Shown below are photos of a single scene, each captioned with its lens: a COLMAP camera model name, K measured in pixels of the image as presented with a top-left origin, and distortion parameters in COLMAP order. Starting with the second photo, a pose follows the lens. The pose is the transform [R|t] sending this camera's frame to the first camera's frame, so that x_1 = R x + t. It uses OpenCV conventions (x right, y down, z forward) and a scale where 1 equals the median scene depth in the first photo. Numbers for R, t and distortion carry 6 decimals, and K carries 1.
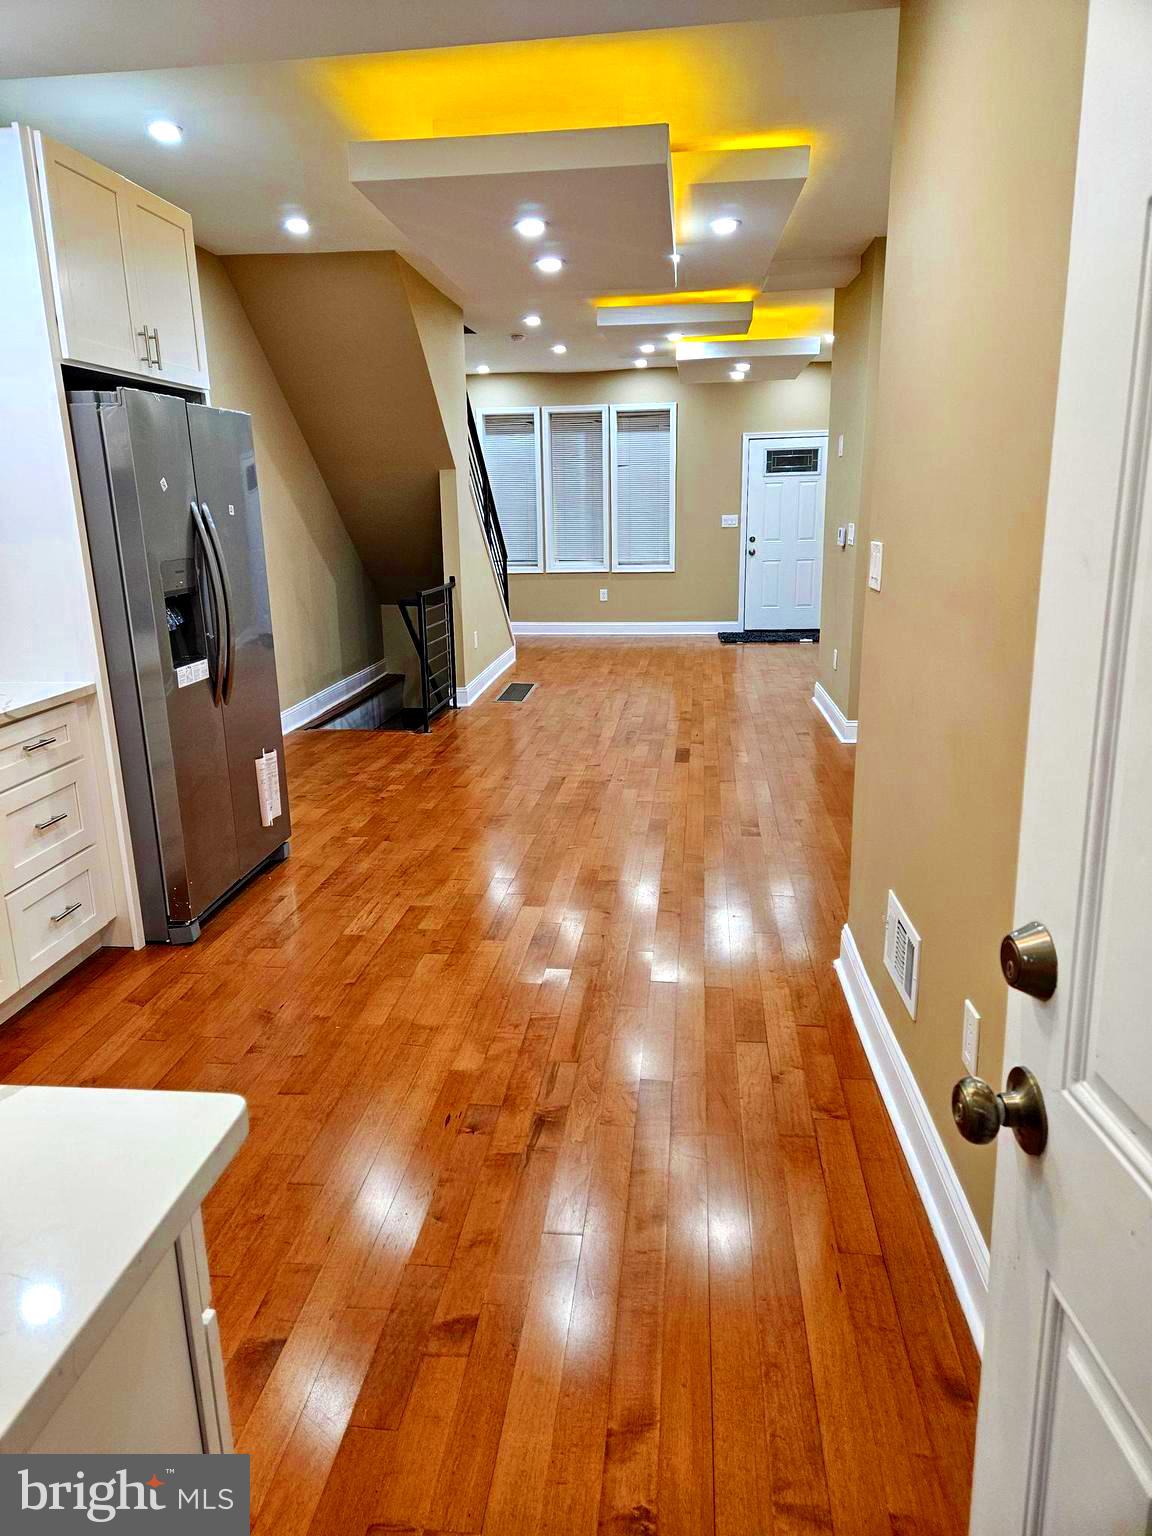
lens RADIAL K [[1026.7, 0, 554.5], [0, 1026.7, 758.8], [0, 0, 1]] dist [0.082502, -0.072636]
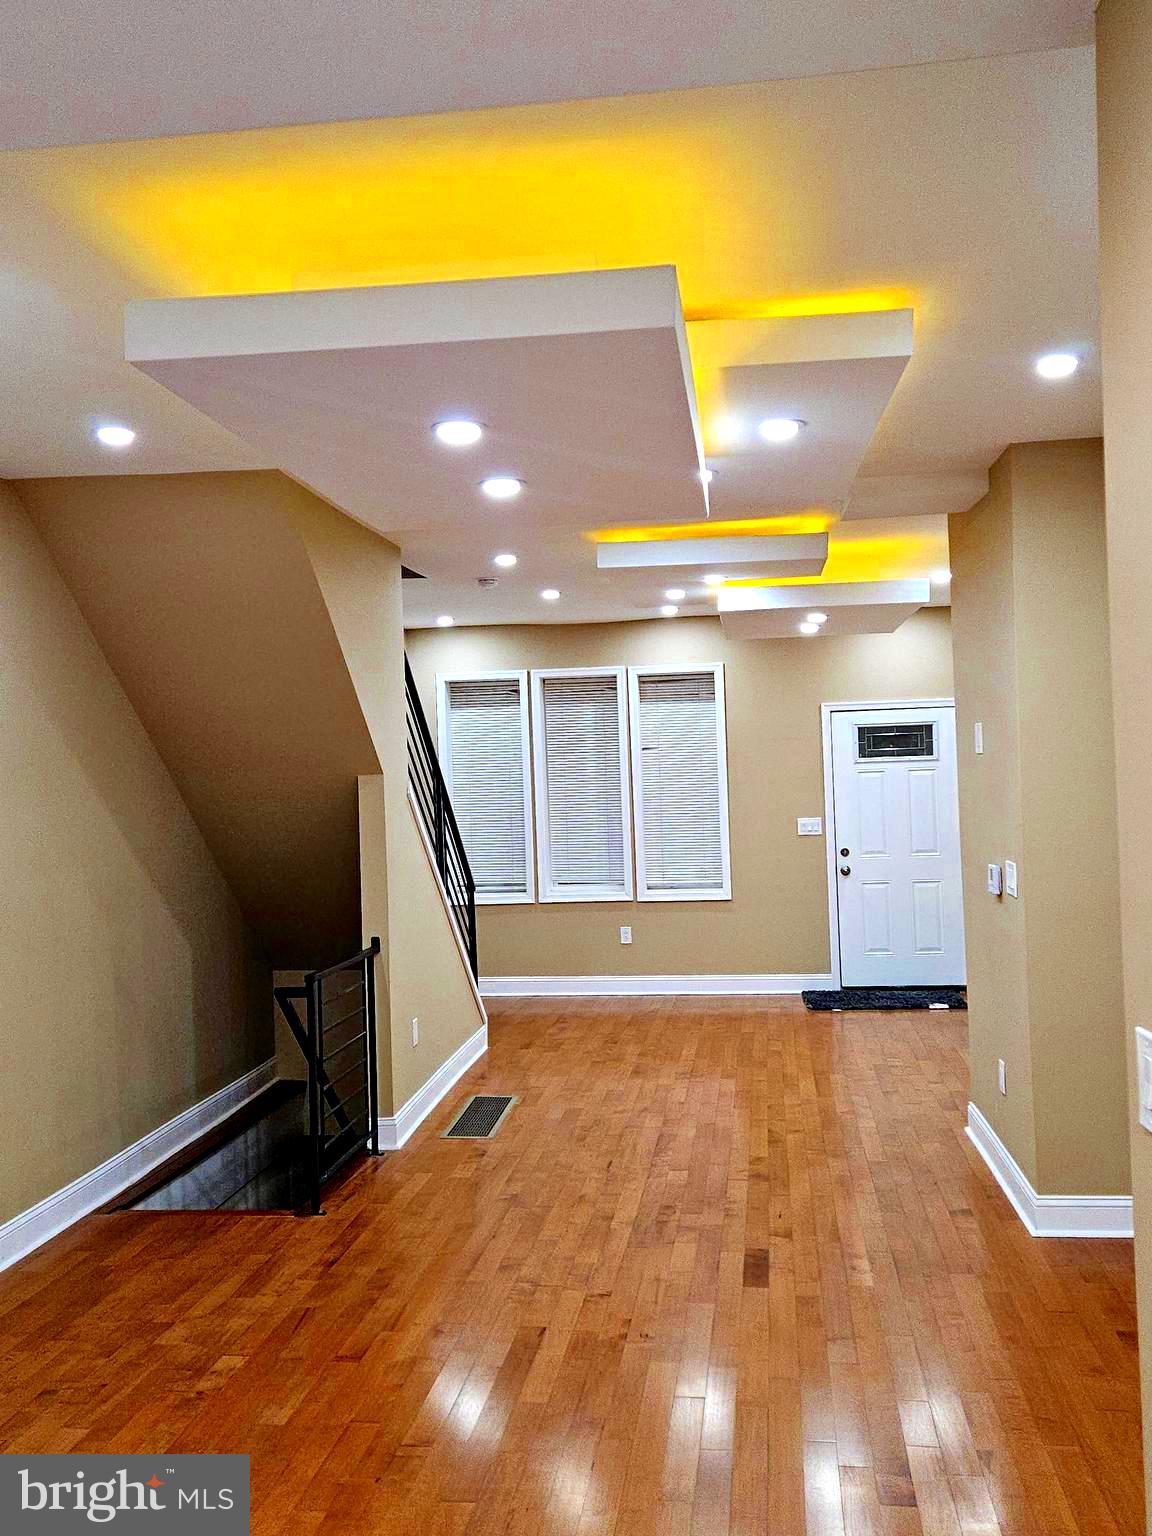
lens RADIAL K [[1441.3, 0, 576.0], [0, 1441.3, 768.0], [0, 0, 1]] dist [0.137766, -0.153011]
pose [[0.999901, -0.012802, 0.005894, 0.017831], [0.013859, 0.969082, -0.246351, -0.054081], [-0.002558, 0.246408, 0.969163, 0.111465]]
